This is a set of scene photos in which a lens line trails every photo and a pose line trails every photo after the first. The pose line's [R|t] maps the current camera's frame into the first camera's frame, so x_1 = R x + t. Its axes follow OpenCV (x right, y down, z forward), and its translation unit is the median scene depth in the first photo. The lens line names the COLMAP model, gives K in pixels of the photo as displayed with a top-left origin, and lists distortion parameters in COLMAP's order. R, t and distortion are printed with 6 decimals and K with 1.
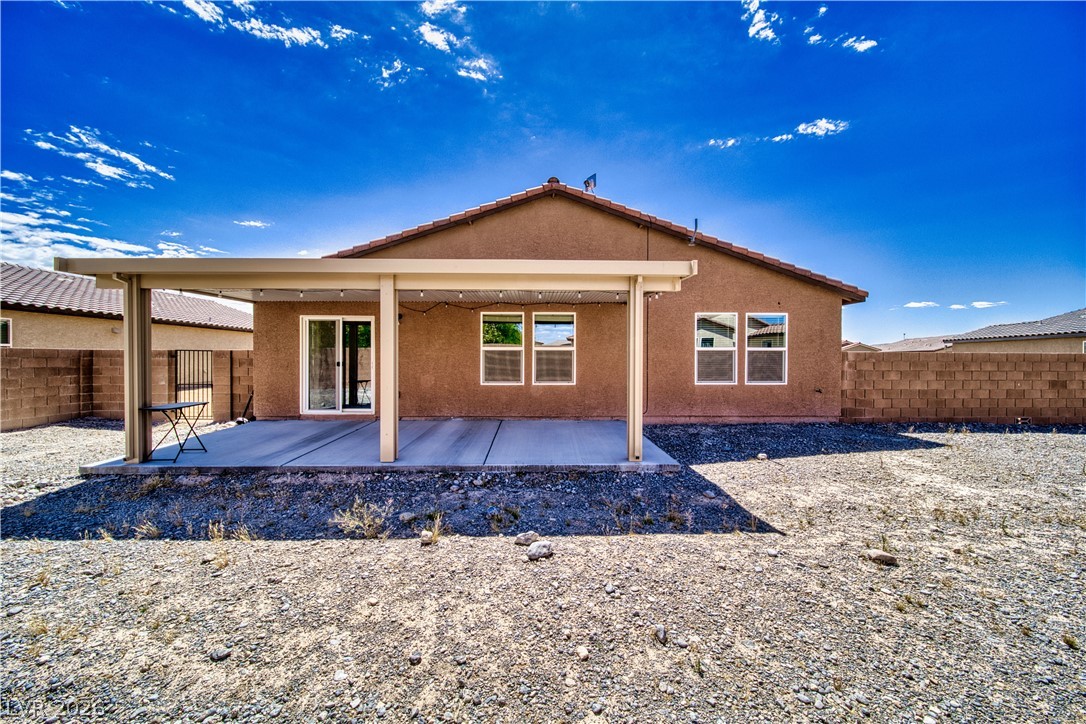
lens RADIAL K [[380.2, 0, 540.0], [0, 380.2, 360.7], [0, 0, 1]] dist [-0.001533, -0.001380]
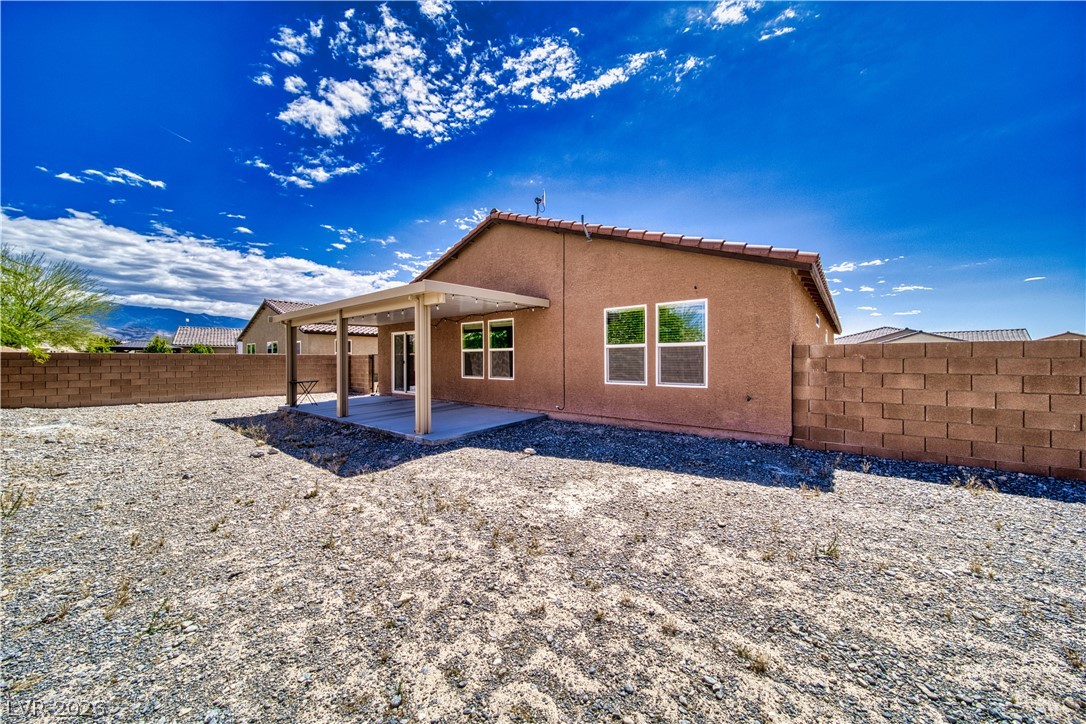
lens RADIAL K [[380.2, 0, 540.9], [0, 380.2, 357.6], [0, 0, 1]] dist [-0.001533, -0.001380]
pose [[0.765174, -0.007554, -0.643779, 0.894705], [0.000866, 0.999942, -0.010704, 0.007091], [0.643822, 0.007633, 0.765137, 0.162595]]
